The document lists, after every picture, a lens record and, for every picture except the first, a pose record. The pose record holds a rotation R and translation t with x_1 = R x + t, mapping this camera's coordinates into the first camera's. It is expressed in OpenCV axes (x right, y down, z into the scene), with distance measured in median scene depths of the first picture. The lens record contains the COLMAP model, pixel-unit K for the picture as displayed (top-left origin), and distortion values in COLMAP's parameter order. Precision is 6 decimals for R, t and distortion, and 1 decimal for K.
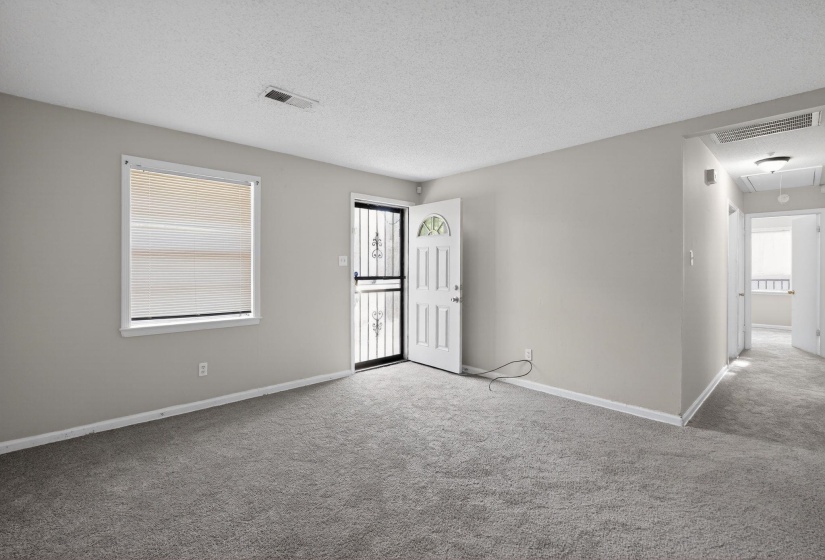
lens RADIAL K [[376.8, 0, 411.7], [0, 376.8, 265.3], [0, 0, 1]] dist [-0.021261, 0.003429]
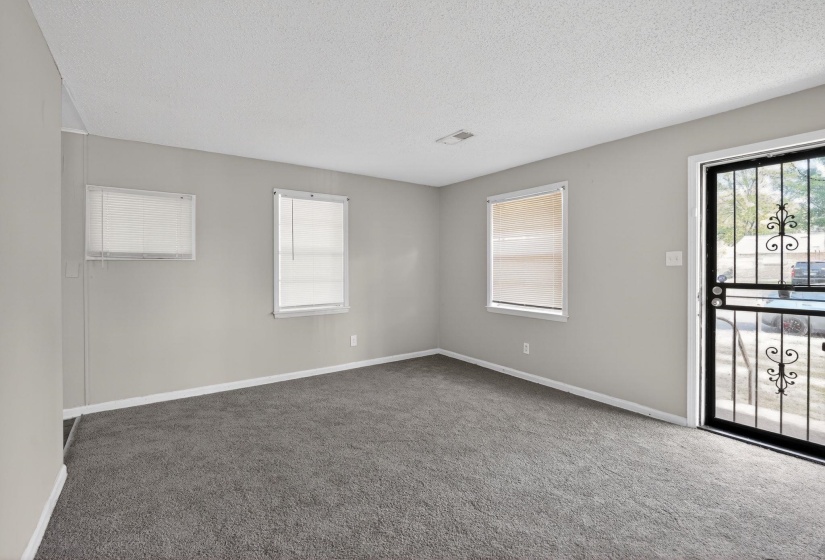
lens RADIAL K [[376.8, 0, 407.9], [0, 376.8, 267.4], [0, 0, 1]] dist [-0.021261, 0.003429]
pose [[-0.147774, -0.008738, -0.988983, 0.692262], [-0.003613, 0.999959, -0.008295, 0.014539], [0.989015, 0.002348, -0.147800, 0.720446]]
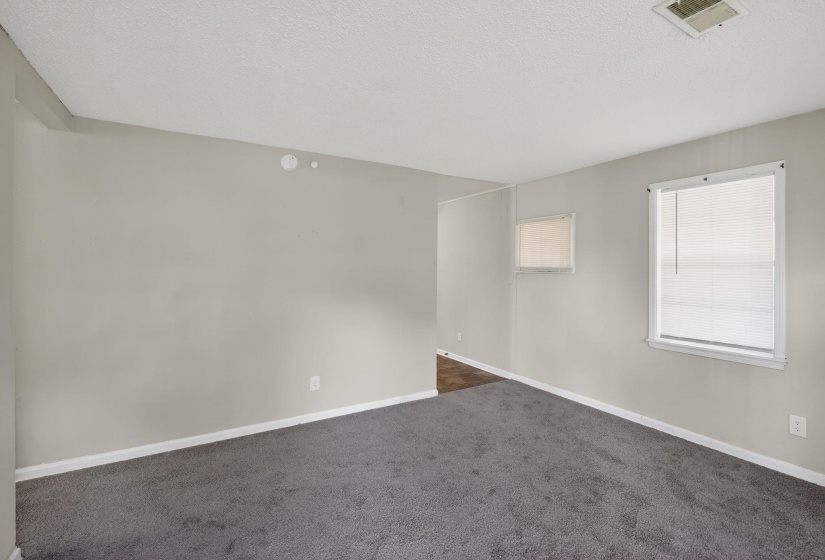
lens RADIAL K [[376.8, 0, 405.2], [0, 376.8, 267.1], [0, 0, 1]] dist [-0.021261, 0.003429]
pose [[-0.970006, -0.007627, 0.242960, -0.001828], [-0.005325, 0.999935, 0.010129, -0.036815], [-0.243022, 0.008531, -0.969983, 1.165655]]
